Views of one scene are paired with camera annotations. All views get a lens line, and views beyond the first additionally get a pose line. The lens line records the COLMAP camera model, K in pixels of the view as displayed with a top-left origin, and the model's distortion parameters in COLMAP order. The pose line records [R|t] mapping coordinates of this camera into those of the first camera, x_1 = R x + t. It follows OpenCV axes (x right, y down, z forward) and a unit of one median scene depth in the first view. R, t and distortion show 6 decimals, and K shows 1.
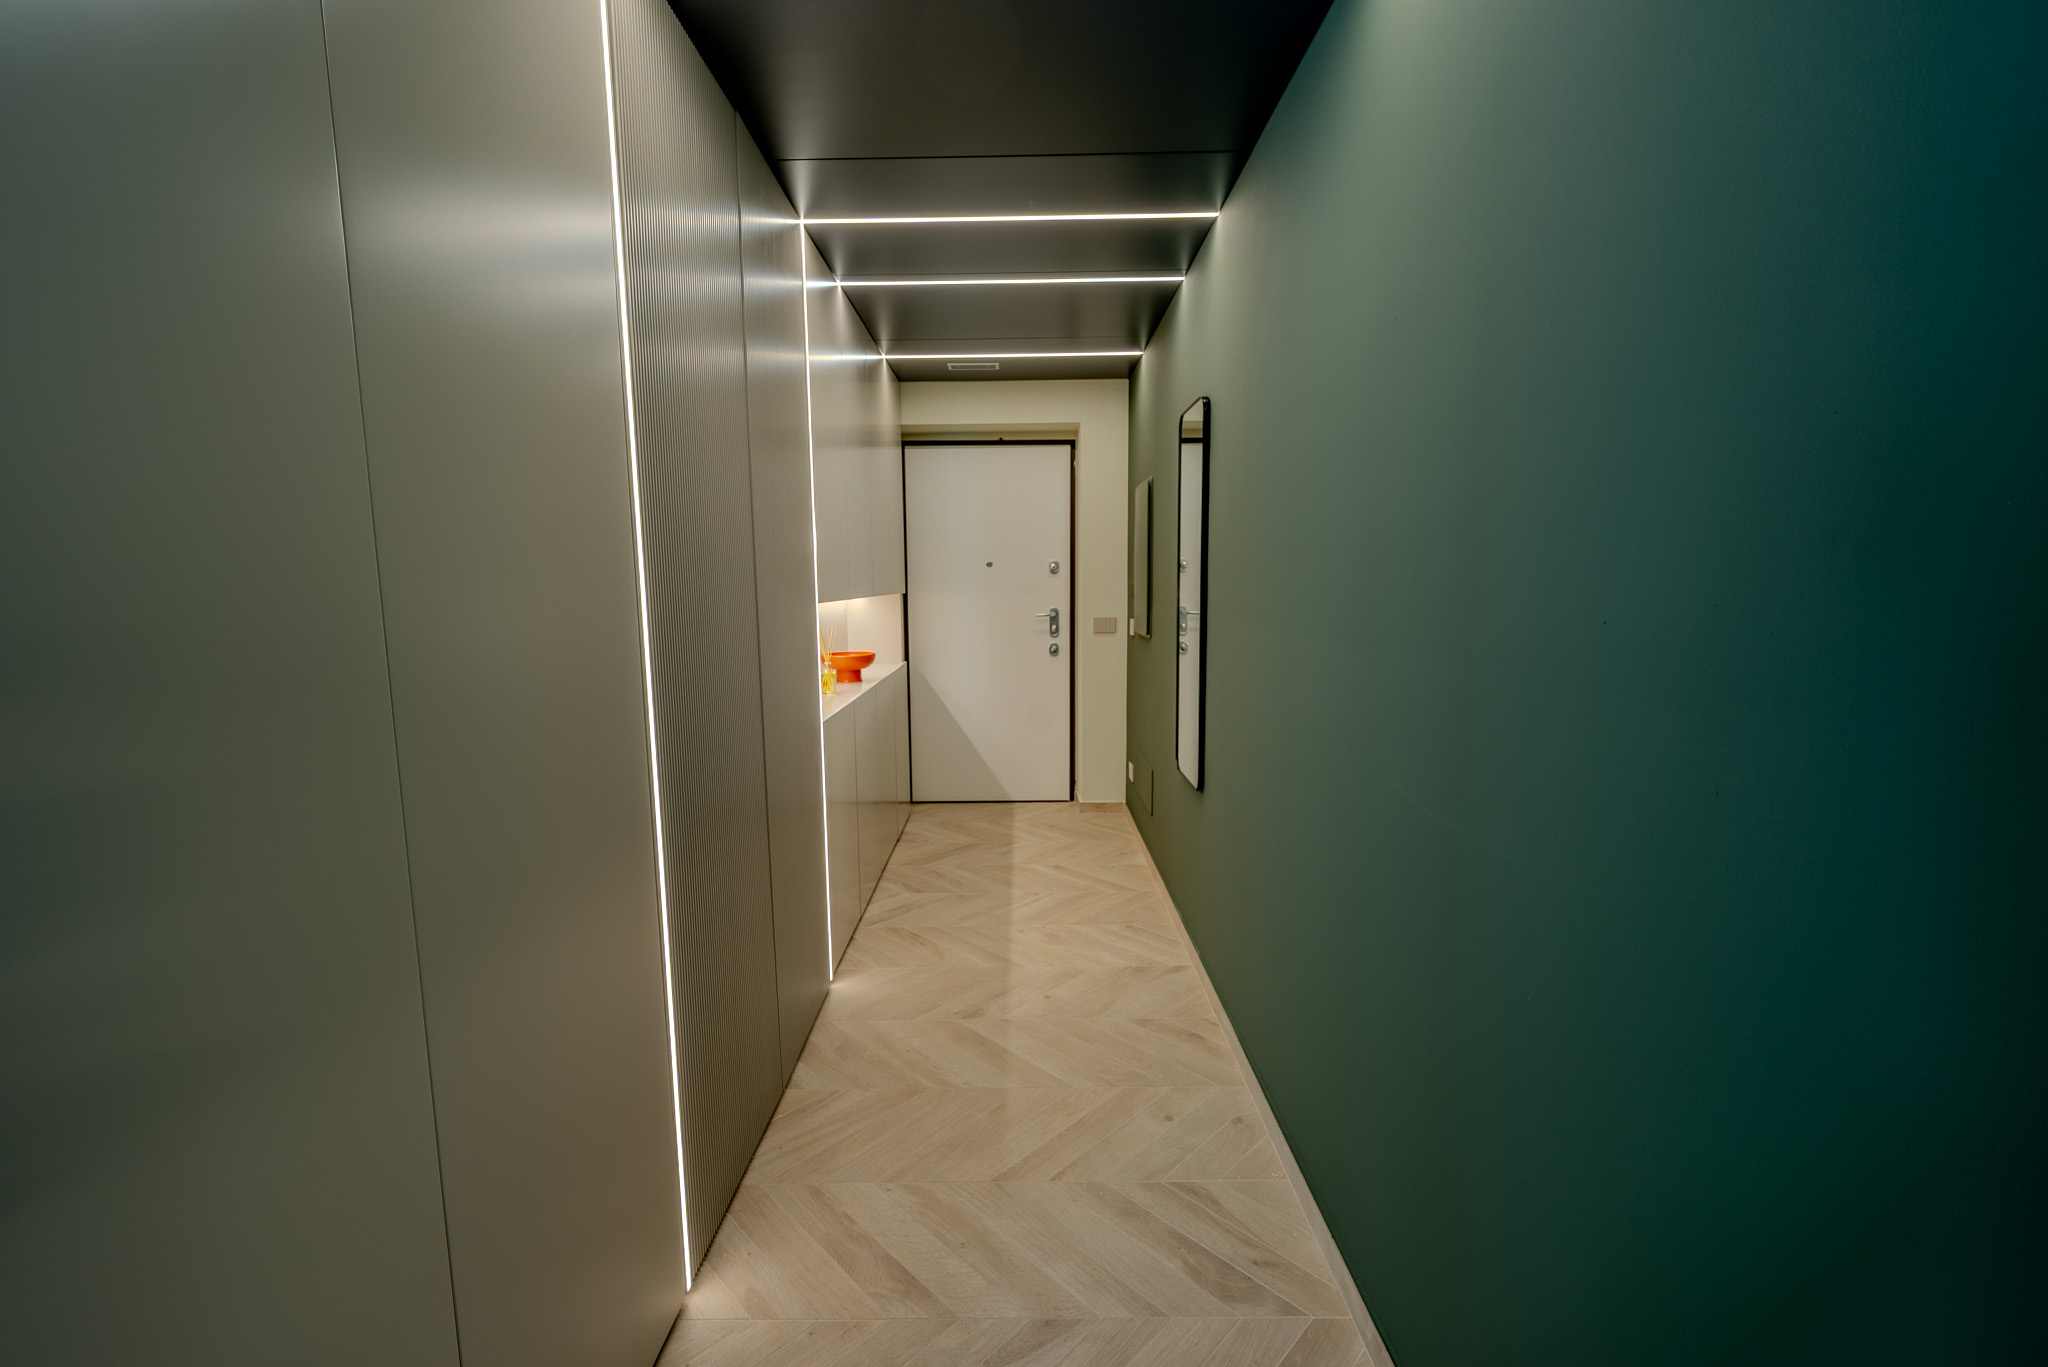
lens RADIAL K [[826.5, 0, 1014.2], [0, 826.5, 689.1], [0, 0, 1]] dist [-0.000178, -0.000901]
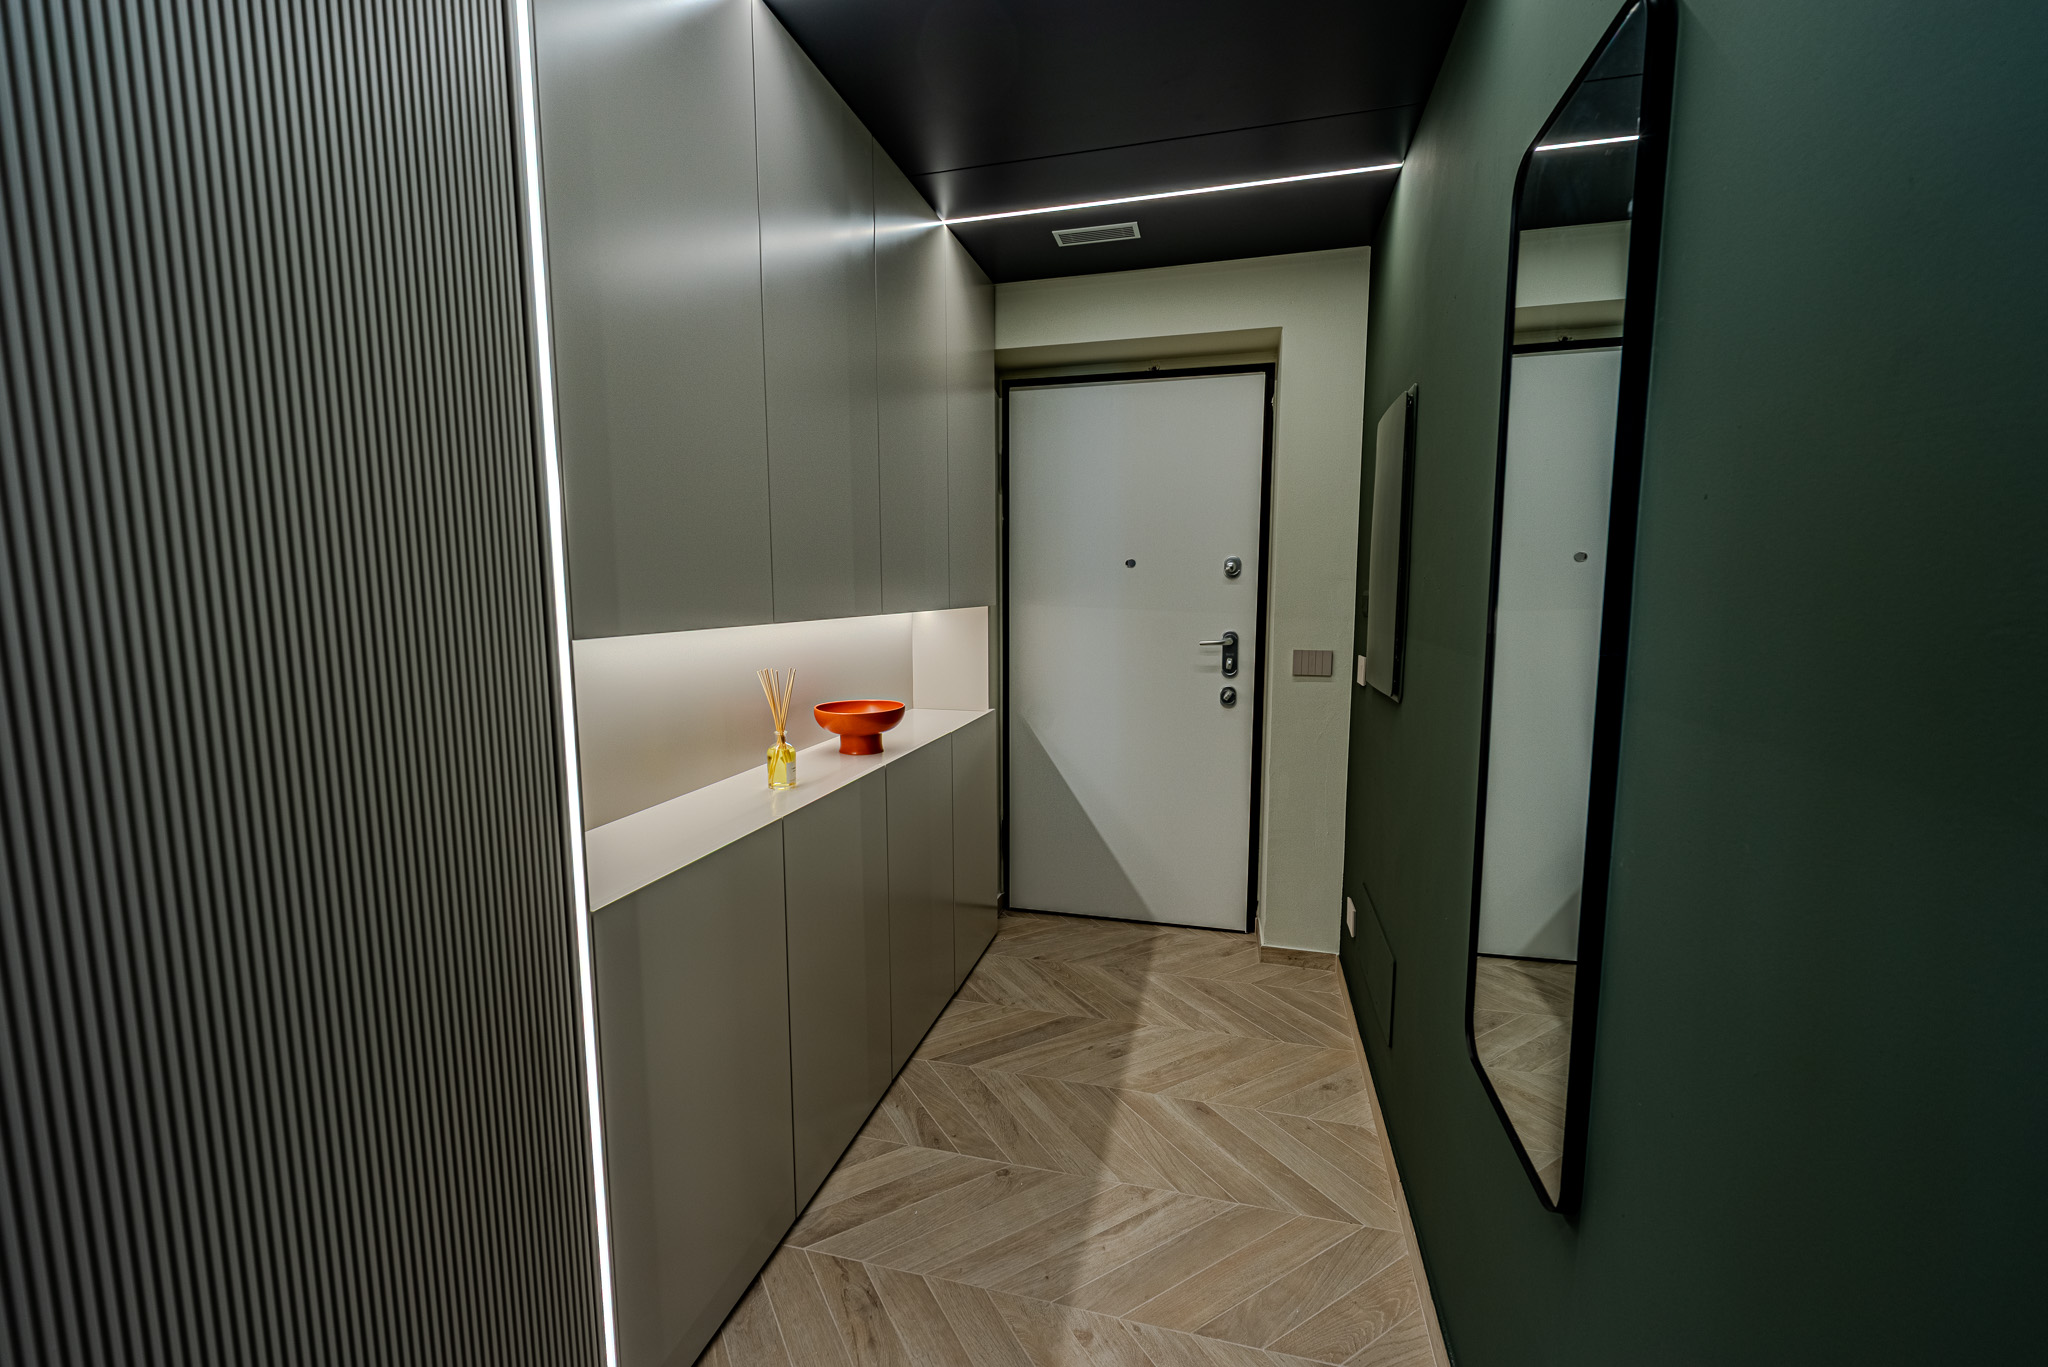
lens RADIAL K [[826.5, 0, 1014.2], [0, 826.5, 689.1], [0, 0, 1]] dist [-0.000178, -0.000901]
pose [[0.967945, 0.036280, -0.248529, 0.051549], [-0.037942, 0.999278, -0.001898, -0.051394], [0.248281, 0.011267, 0.968623, 0.379665]]
